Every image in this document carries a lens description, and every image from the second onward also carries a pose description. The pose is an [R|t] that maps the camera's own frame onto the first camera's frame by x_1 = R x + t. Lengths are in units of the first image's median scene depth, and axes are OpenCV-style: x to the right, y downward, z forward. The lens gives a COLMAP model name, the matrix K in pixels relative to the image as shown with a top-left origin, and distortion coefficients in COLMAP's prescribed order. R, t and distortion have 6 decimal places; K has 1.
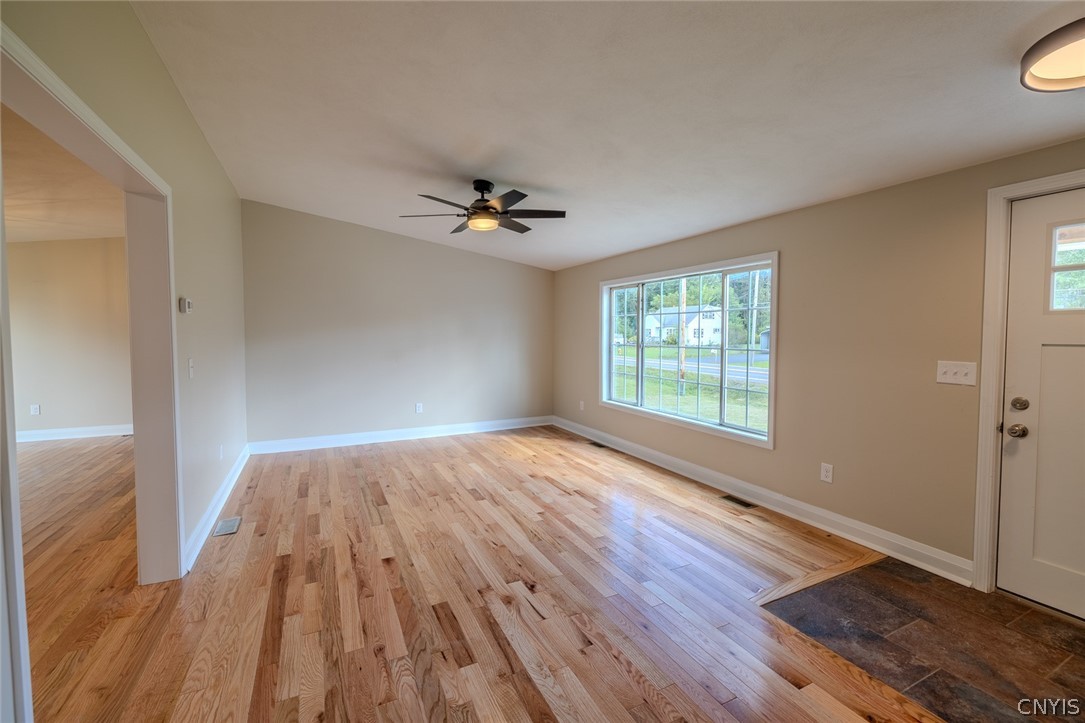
lens RADIAL K [[457.6, 0, 537.9], [0, 457.6, 361.0], [0, 0, 1]] dist [0.002651, 0.000064]
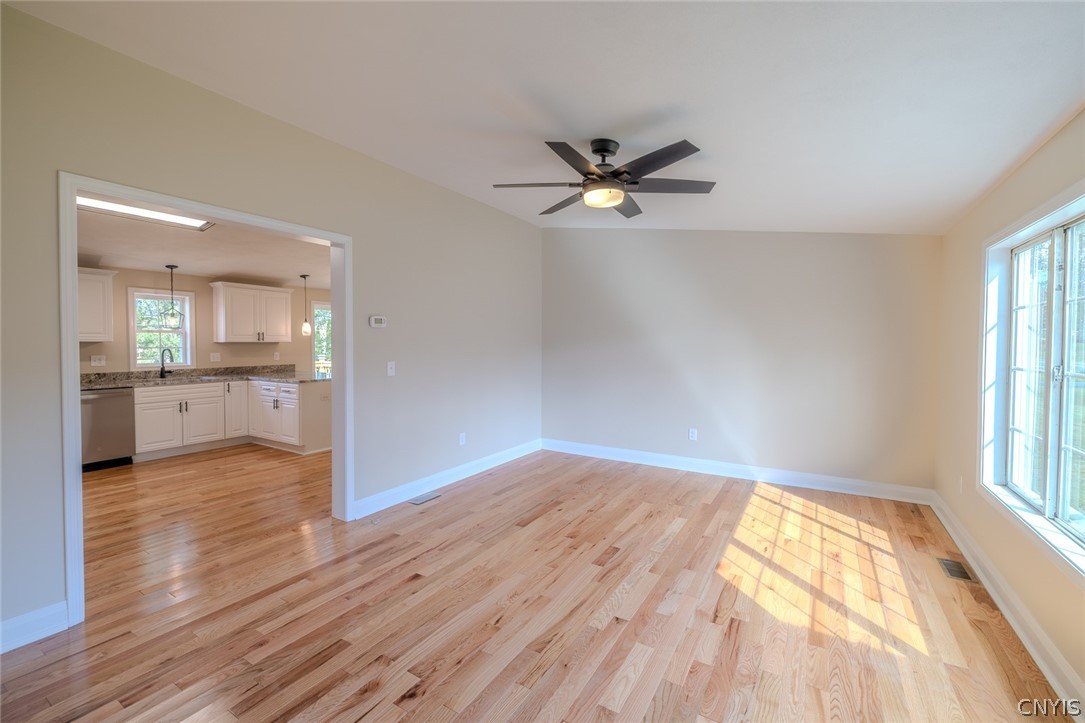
lens RADIAL K [[457.6, 0, 538.9], [0, 457.6, 355.5], [0, 0, 1]] dist [0.002651, 0.000064]
pose [[0.523474, 0.021172, -0.851779, 0.471136], [-0.053017, 0.998563, -0.007762, -0.027770], [0.850391, 0.049222, 0.523844, 0.527803]]
